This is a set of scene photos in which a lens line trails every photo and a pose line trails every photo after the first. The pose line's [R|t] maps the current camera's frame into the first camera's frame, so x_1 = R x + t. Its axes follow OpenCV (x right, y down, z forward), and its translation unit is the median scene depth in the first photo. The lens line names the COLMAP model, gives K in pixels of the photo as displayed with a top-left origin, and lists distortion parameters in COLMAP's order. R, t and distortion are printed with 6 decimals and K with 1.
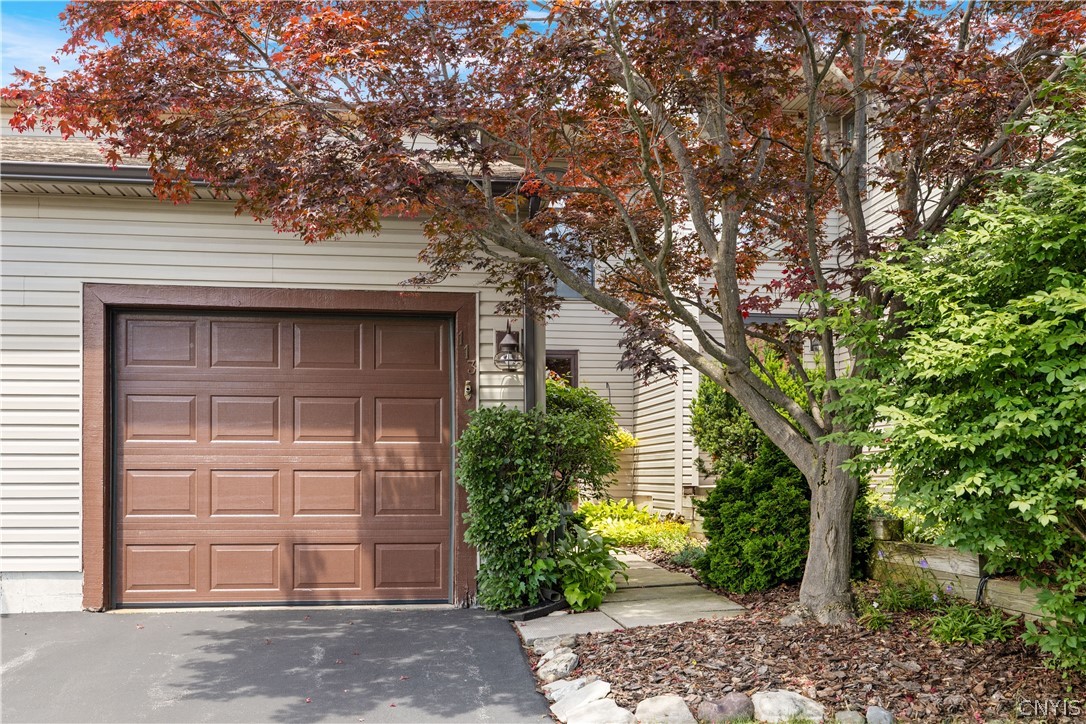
lens RADIAL K [[1088.5, 0, 541.7], [0, 1088.5, 431.5], [0, 0, 1]] dist [0.004103, 0.000000]
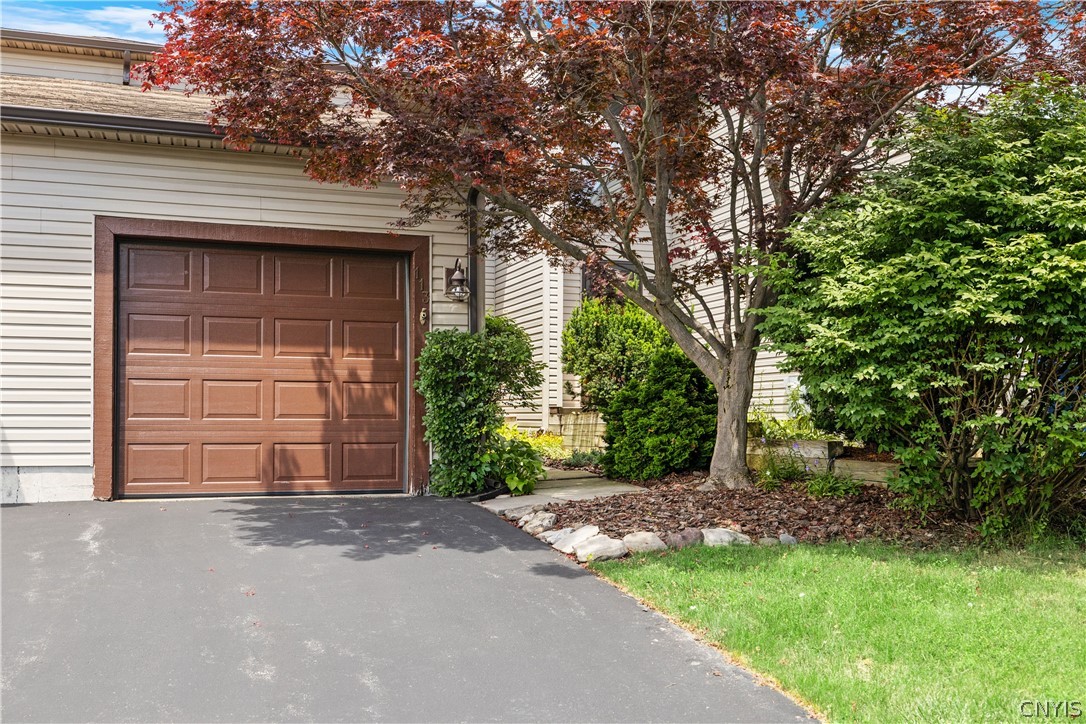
lens RADIAL K [[1088.5, 0, 543.2], [0, 1088.5, 362.4], [0, 0, 1]] dist [0.004103, 0.000000]
pose [[0.979032, 0.012359, 0.203332, -0.190875], [-0.010316, 0.999885, -0.011101, 0.026769], [-0.203446, 0.008771, 0.979047, -0.223122]]
